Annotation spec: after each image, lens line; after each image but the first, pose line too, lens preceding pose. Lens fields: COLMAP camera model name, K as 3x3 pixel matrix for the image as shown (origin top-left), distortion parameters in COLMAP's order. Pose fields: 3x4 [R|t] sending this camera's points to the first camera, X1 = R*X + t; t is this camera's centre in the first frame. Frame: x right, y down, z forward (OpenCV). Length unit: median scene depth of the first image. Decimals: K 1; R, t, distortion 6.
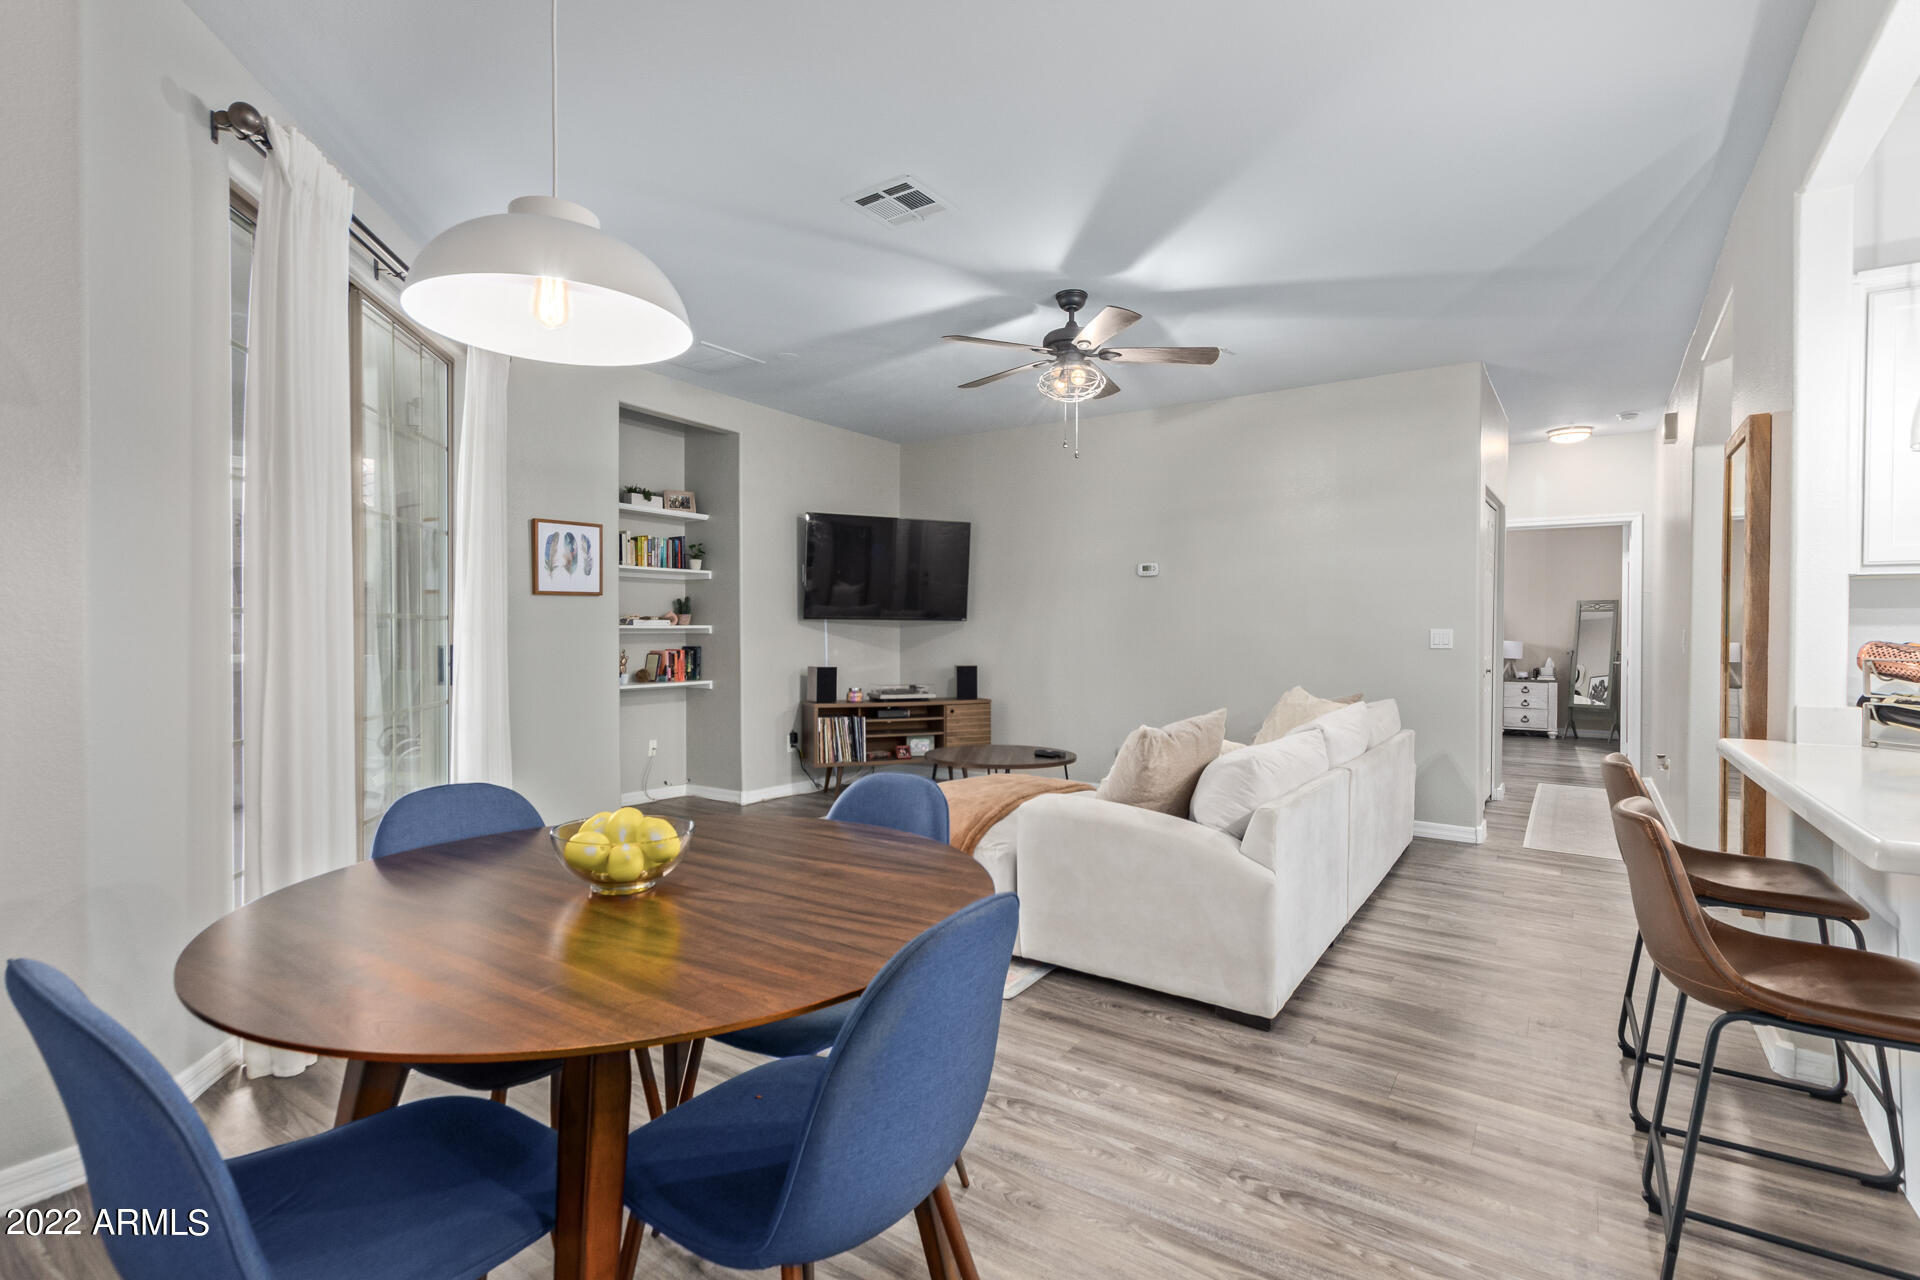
lens RADIAL K [[912.3, 0, 958.7], [0, 912.3, 648.3], [0, 0, 1]] dist [0.012165, -0.000795]
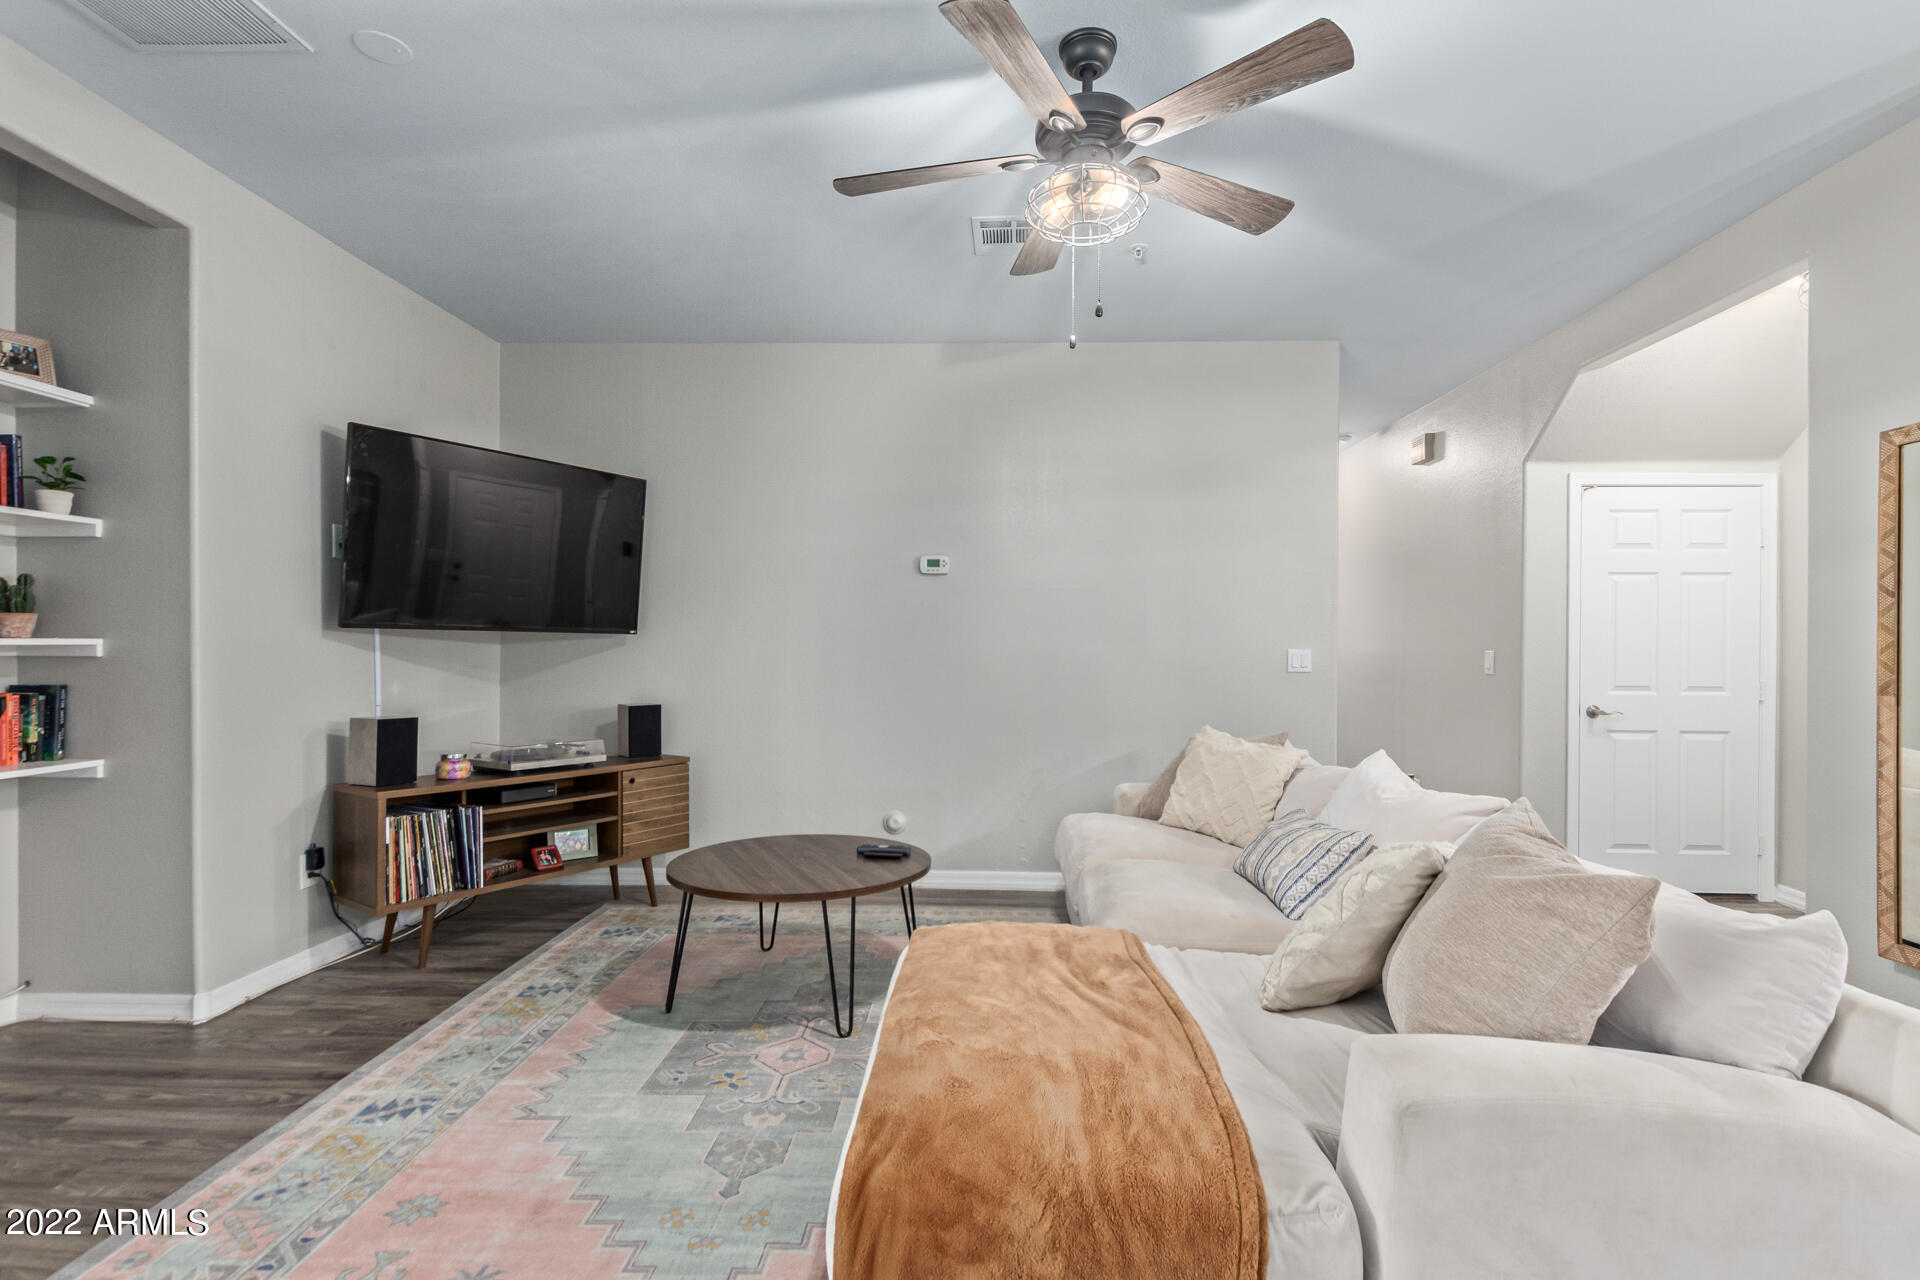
lens RADIAL K [[908.1, 0, 962.7], [0, 908.1, 650.1], [0, 0, 1]] dist [0.017149, -0.000238]
pose [[0.842785, -0.000185, 0.538251, -0.155058], [0.007330, 0.999911, -0.011135, -0.010959], [-0.538201, 0.013330, 0.842711, 0.377109]]
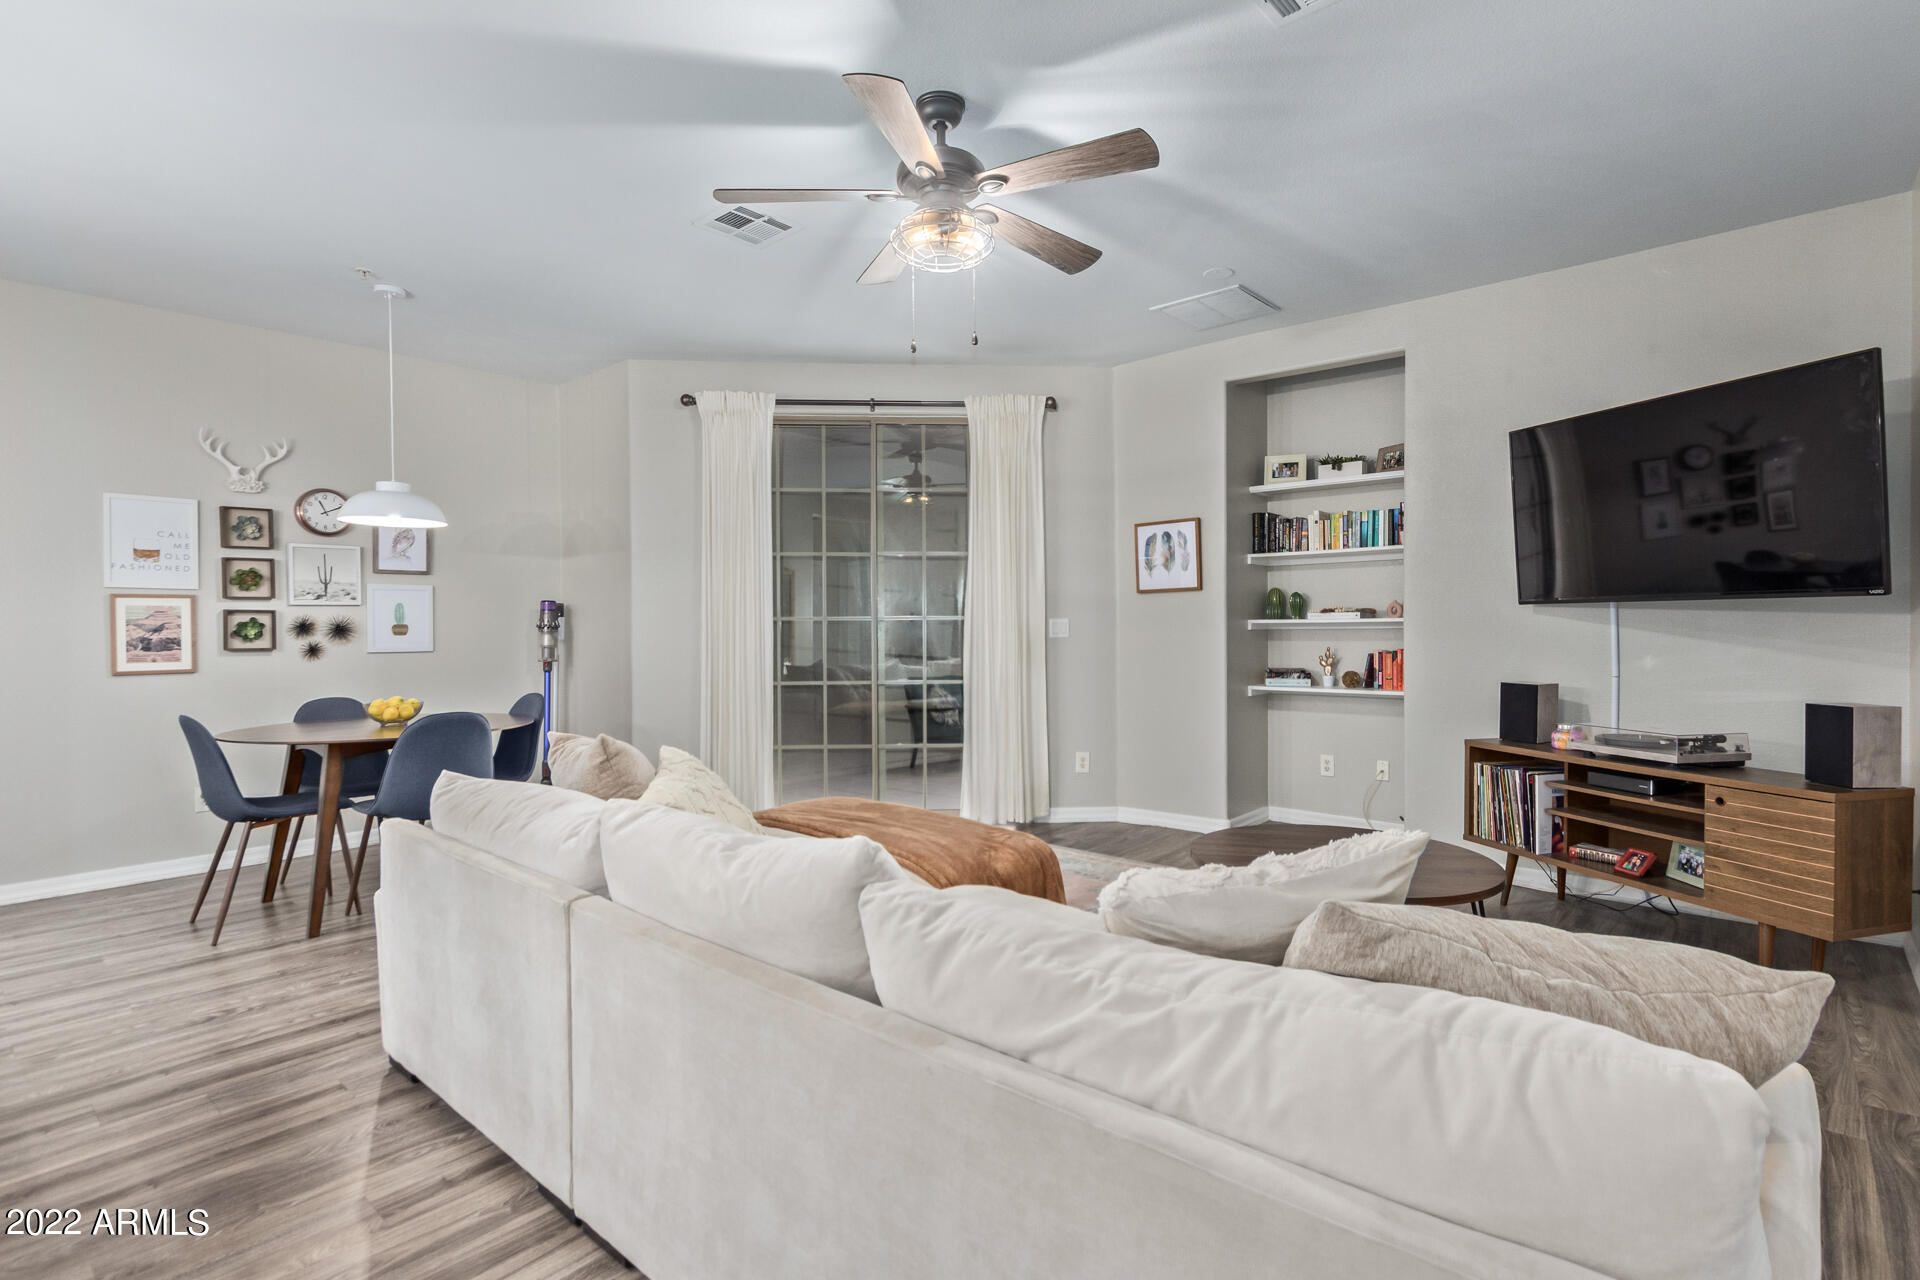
lens RADIAL K [[908.9, 0, 960.0], [0, 908.9, 640.0], [0, 0, 1]] dist [0.003090, 0.000129]
pose [[-0.116581, 0.012388, -0.993104, 0.498316], [-0.012932, 0.999819, 0.013989, -0.011945], [0.993097, 0.014474, -0.116400, 0.707061]]
